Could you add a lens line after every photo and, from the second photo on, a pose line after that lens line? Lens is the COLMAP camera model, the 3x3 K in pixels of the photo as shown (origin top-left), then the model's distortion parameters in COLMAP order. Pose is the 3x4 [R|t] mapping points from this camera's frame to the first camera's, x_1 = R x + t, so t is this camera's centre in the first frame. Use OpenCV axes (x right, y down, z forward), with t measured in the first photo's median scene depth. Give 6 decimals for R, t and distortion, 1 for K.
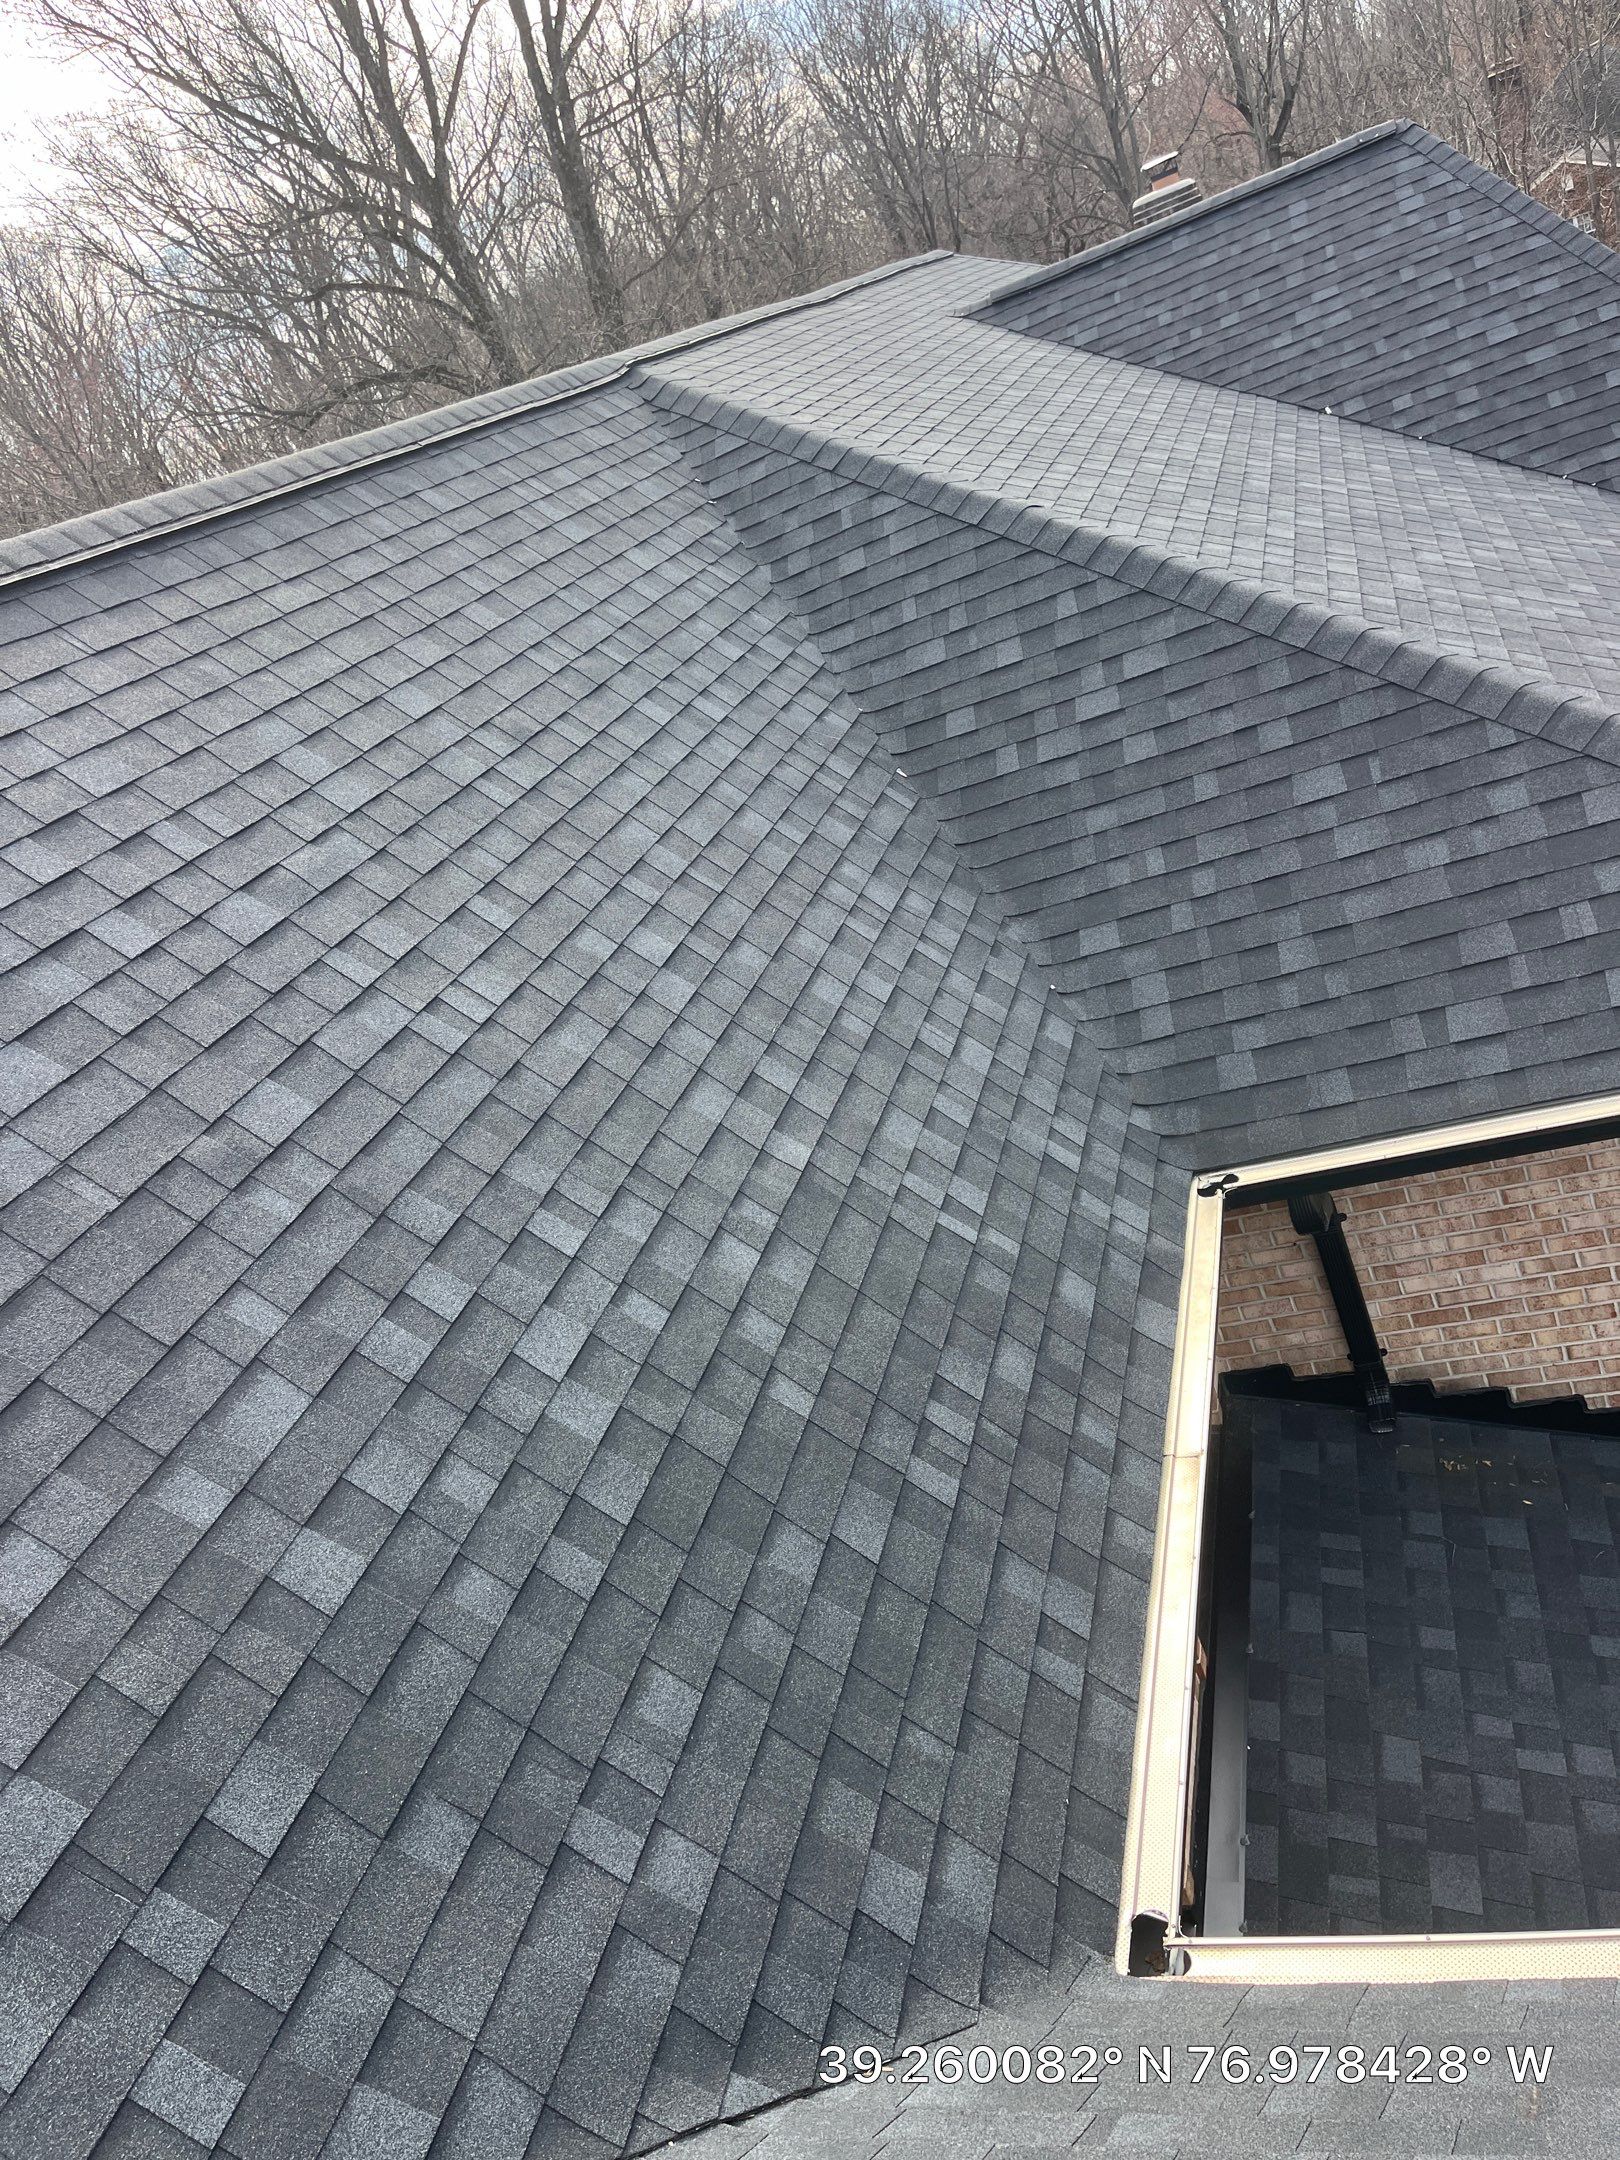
lens RADIAL K [[1594.0, 0, 805.0], [0, 1594.0, 1083.6], [0, 0, 1]] dist [0.071322, -0.092439]
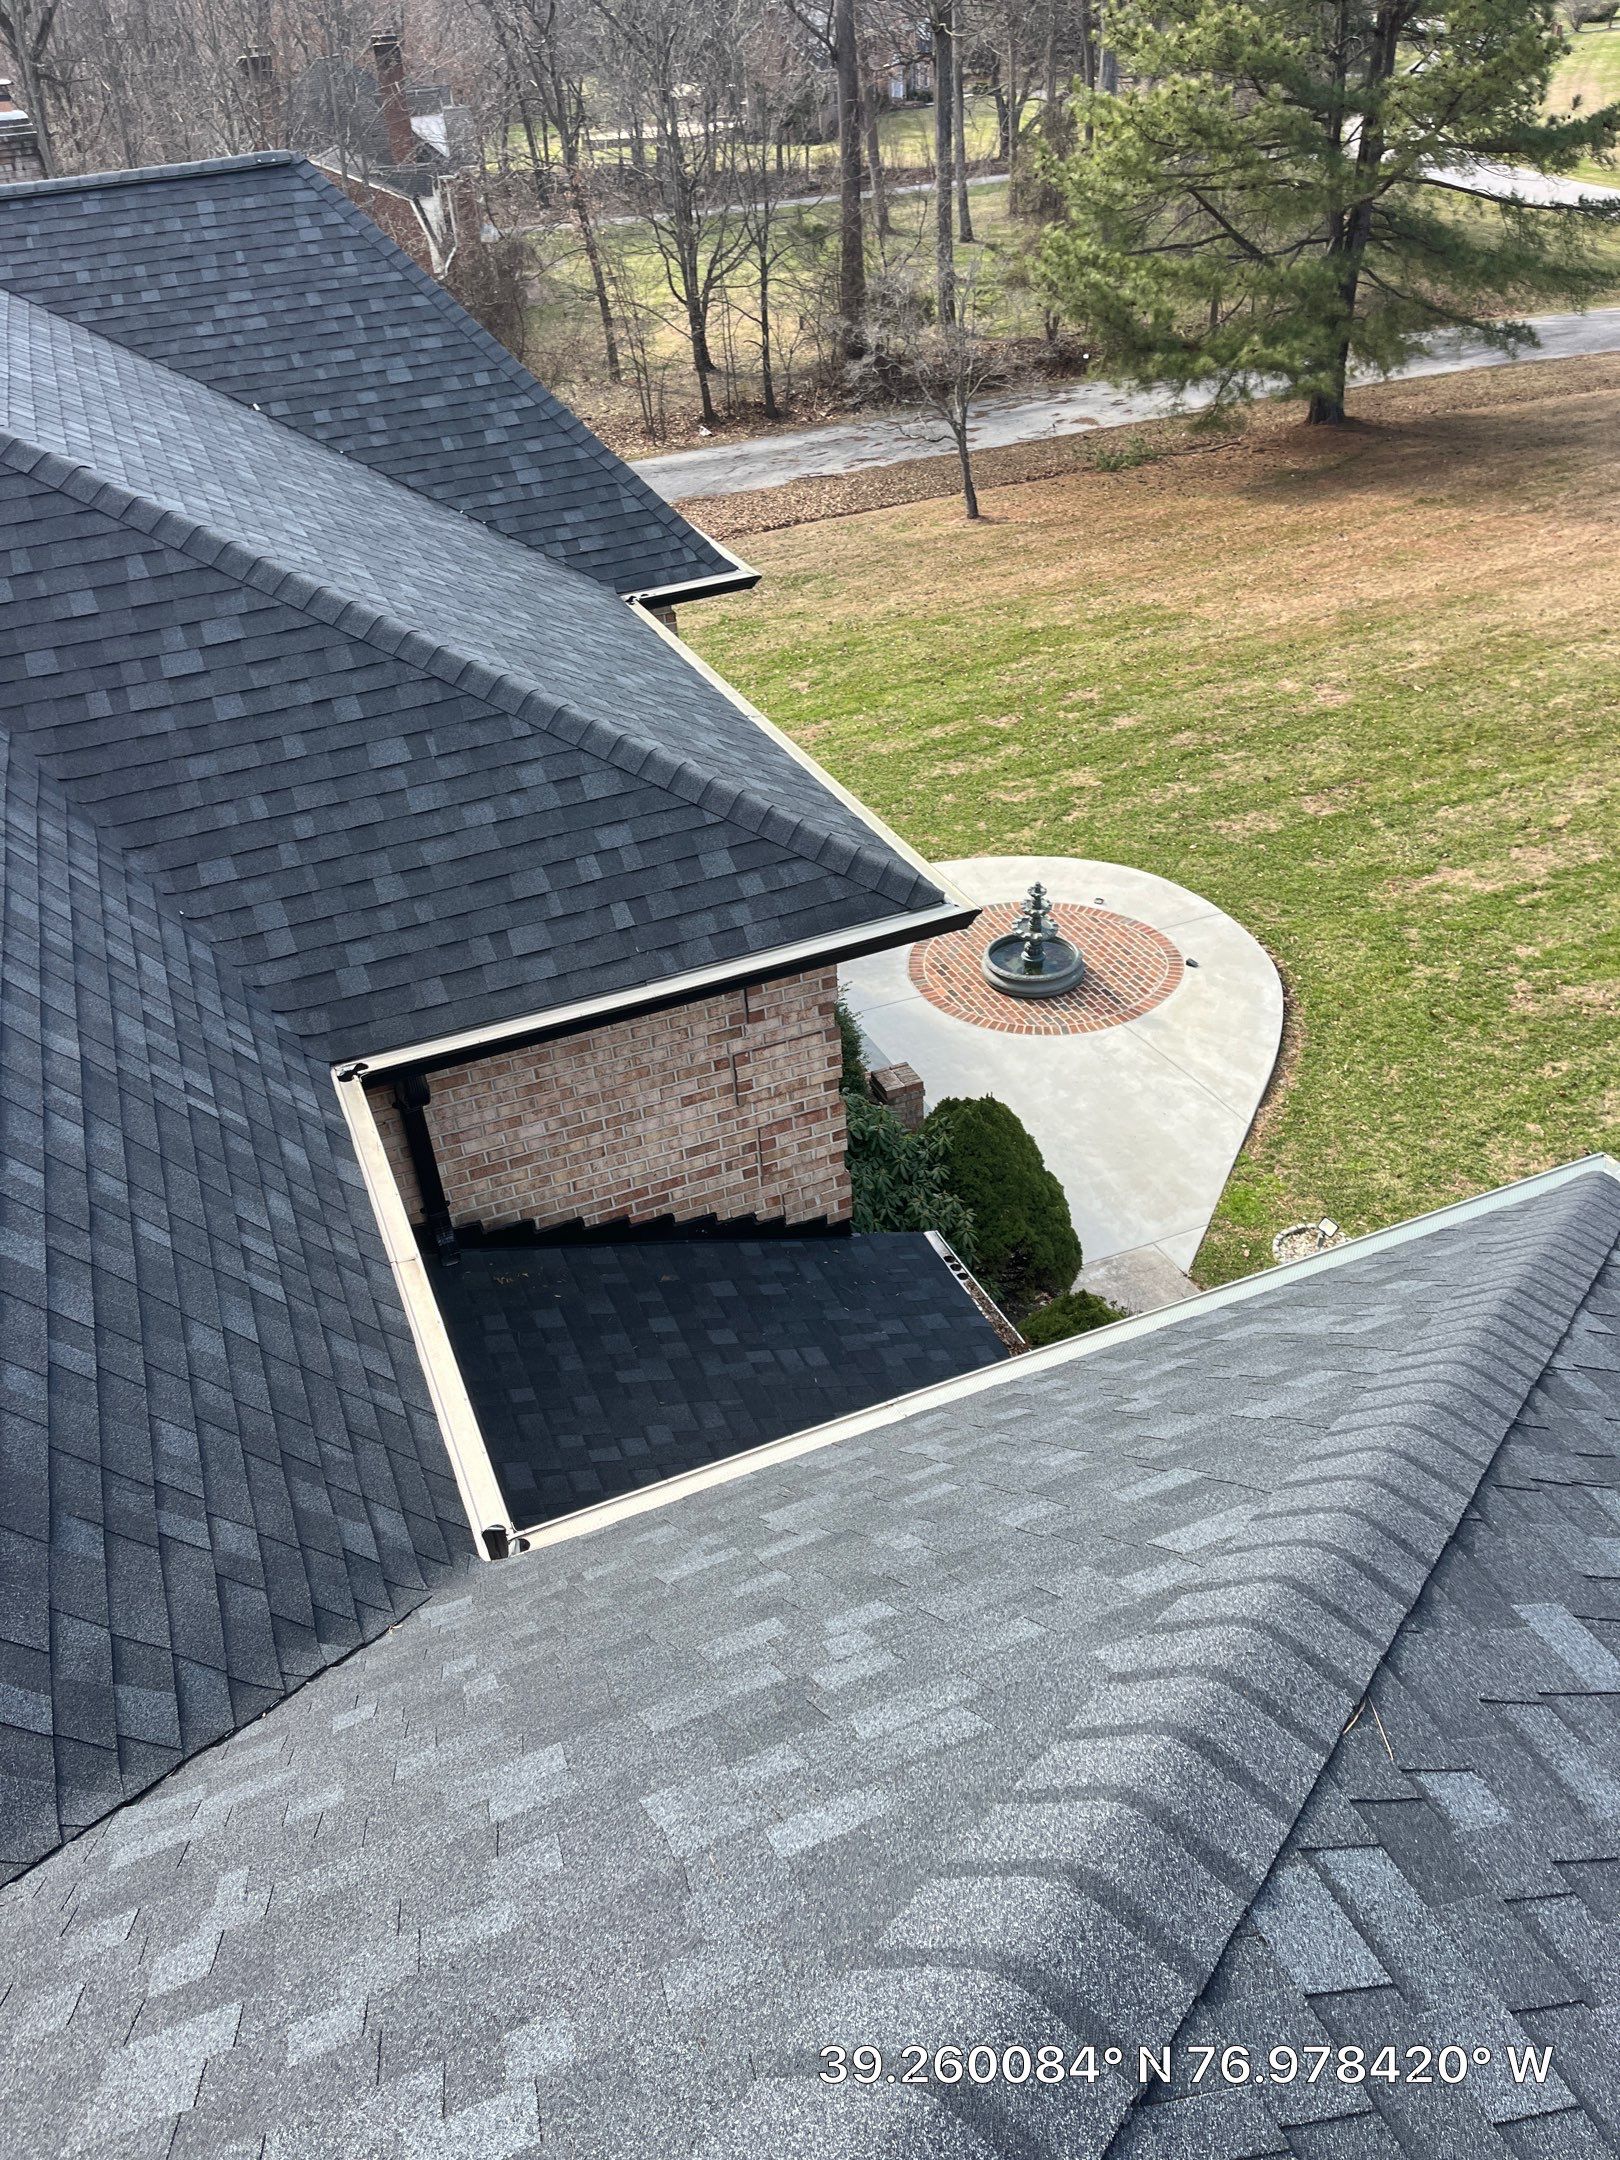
lens RADIAL K [[1594.0, 0, 771.7], [0, 1594.0, 1104.1], [0, 0, 1]] dist [0.071322, -0.092439]
pose [[0.761900, -0.064698, 0.644456, -0.304686], [0.041369, 0.997828, 0.051266, 0.038427], [-0.646373, -0.012399, 0.762921, -0.165513]]
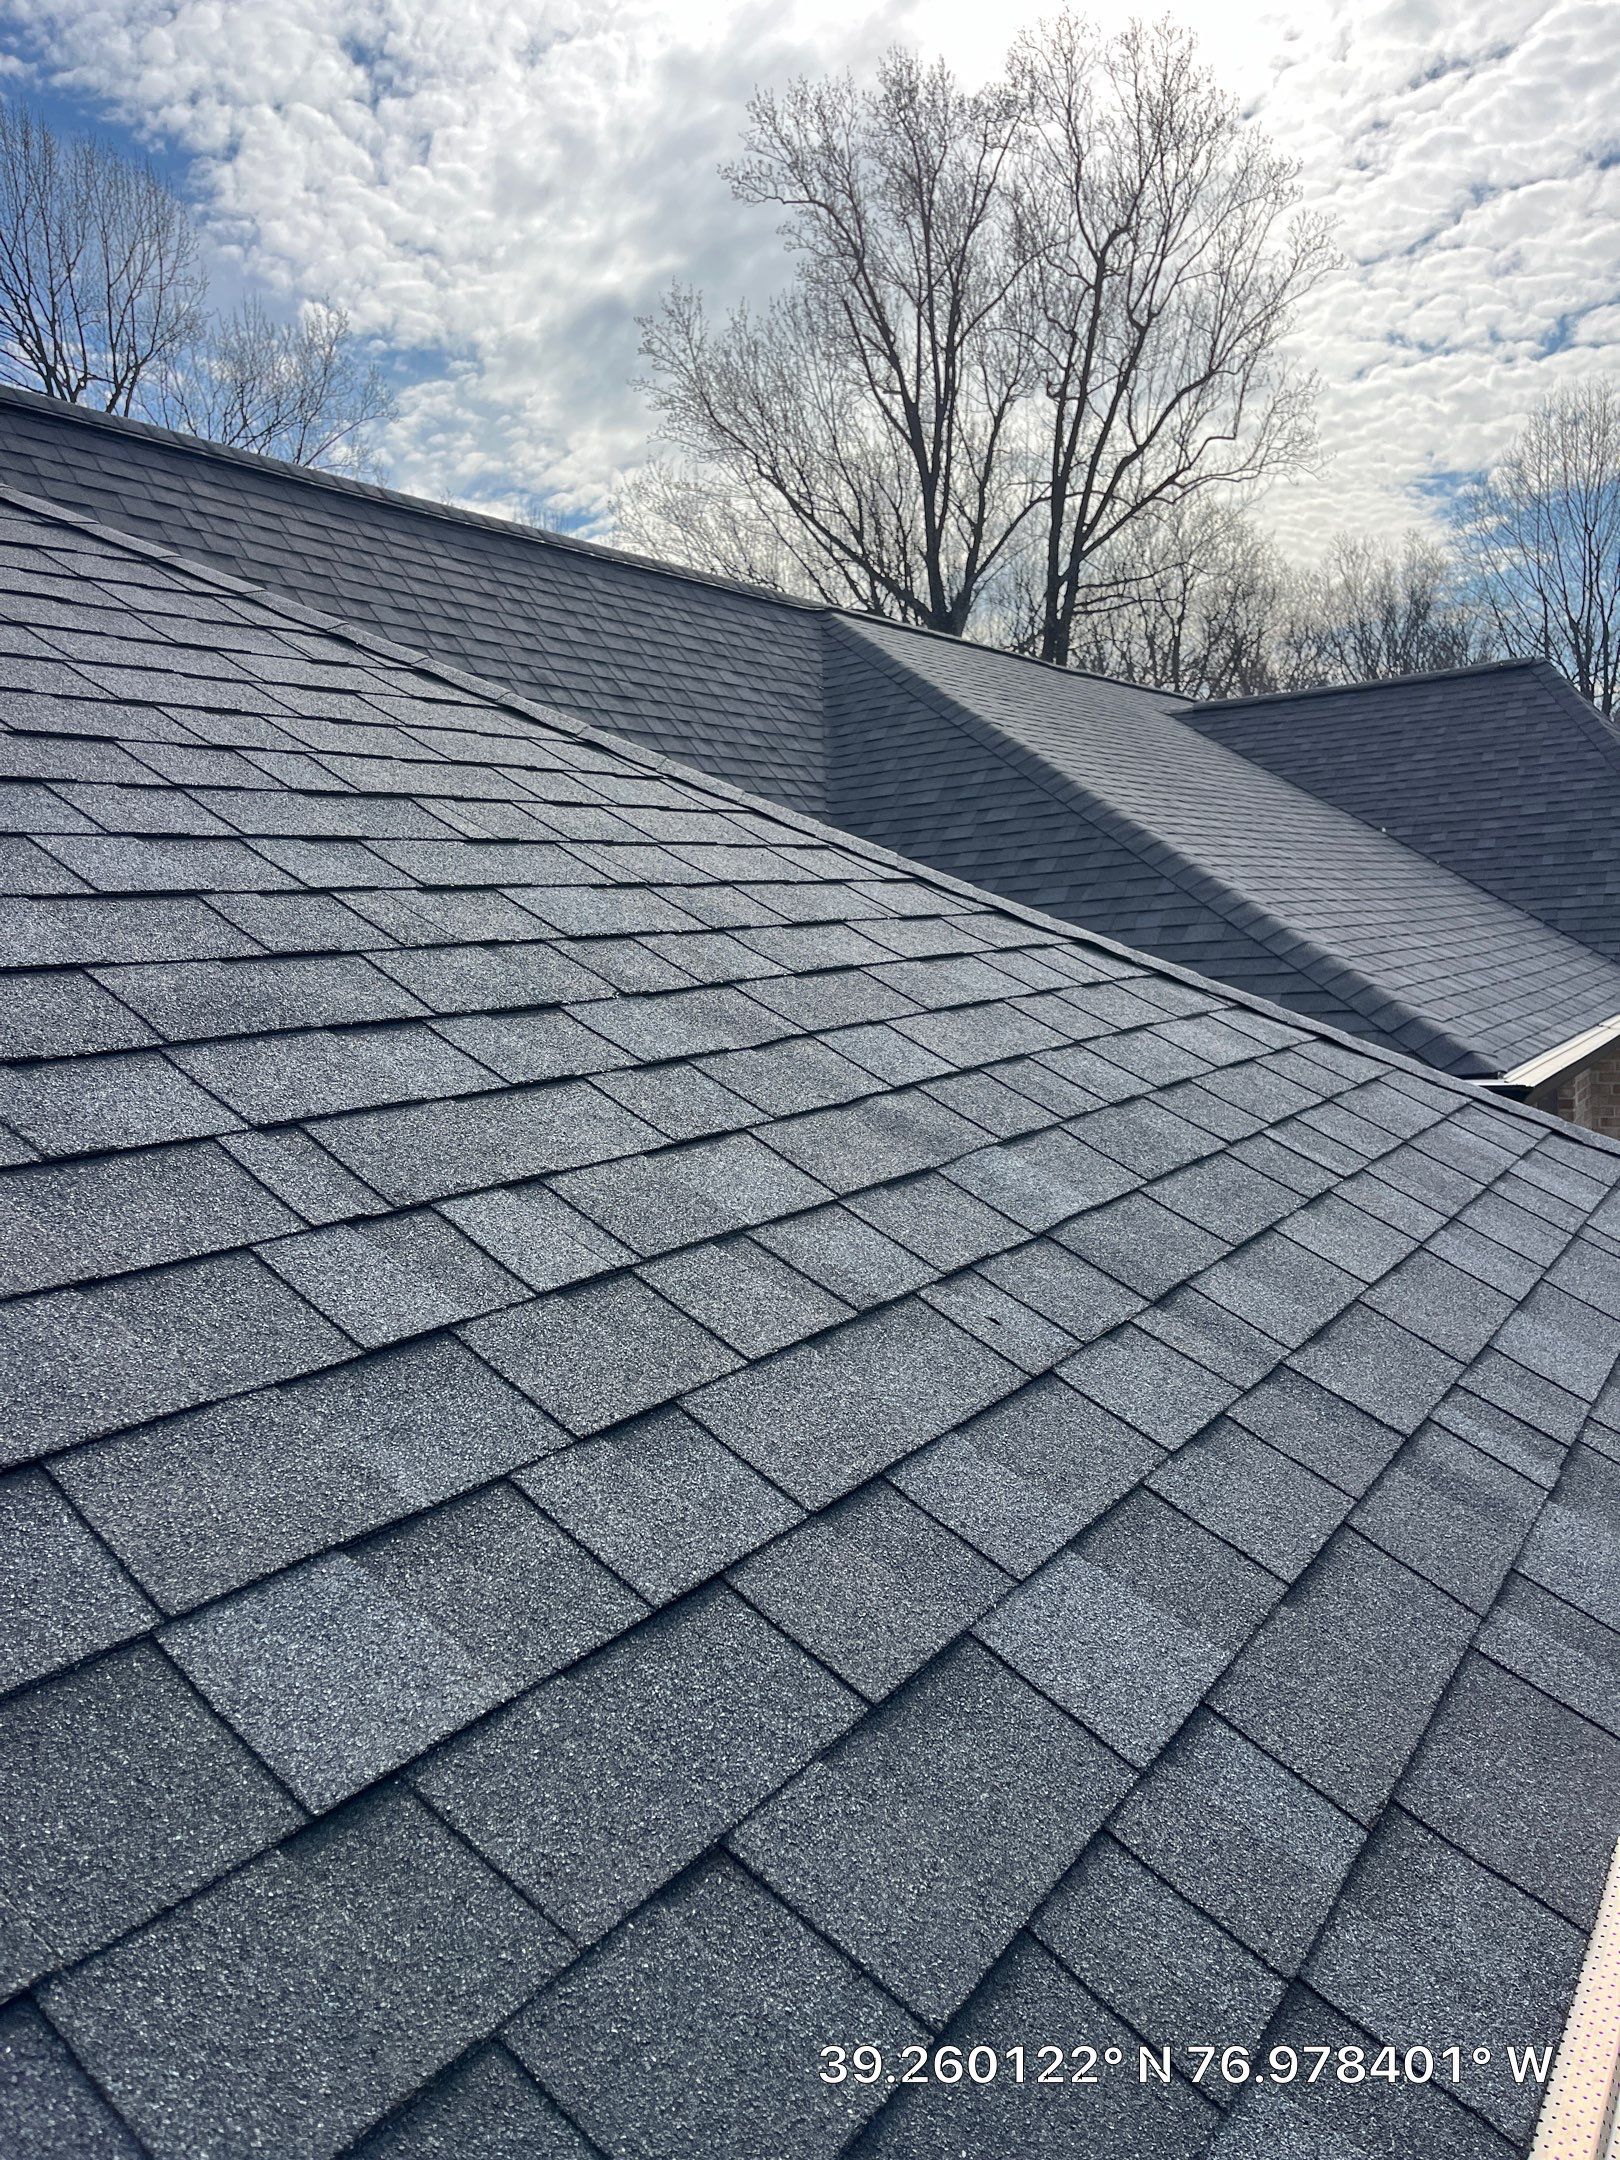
lens RADIAL K [[1594.0, 0, 807.7], [0, 1594.0, 1075.9], [0, 0, 1]] dist [0.071322, -0.092439]
pose [[0.911369, 0.333679, -0.240965, 0.562850], [-0.386030, 0.896069, -0.219186, 0.370205], [0.142783, 0.292779, 0.945459, -0.319338]]
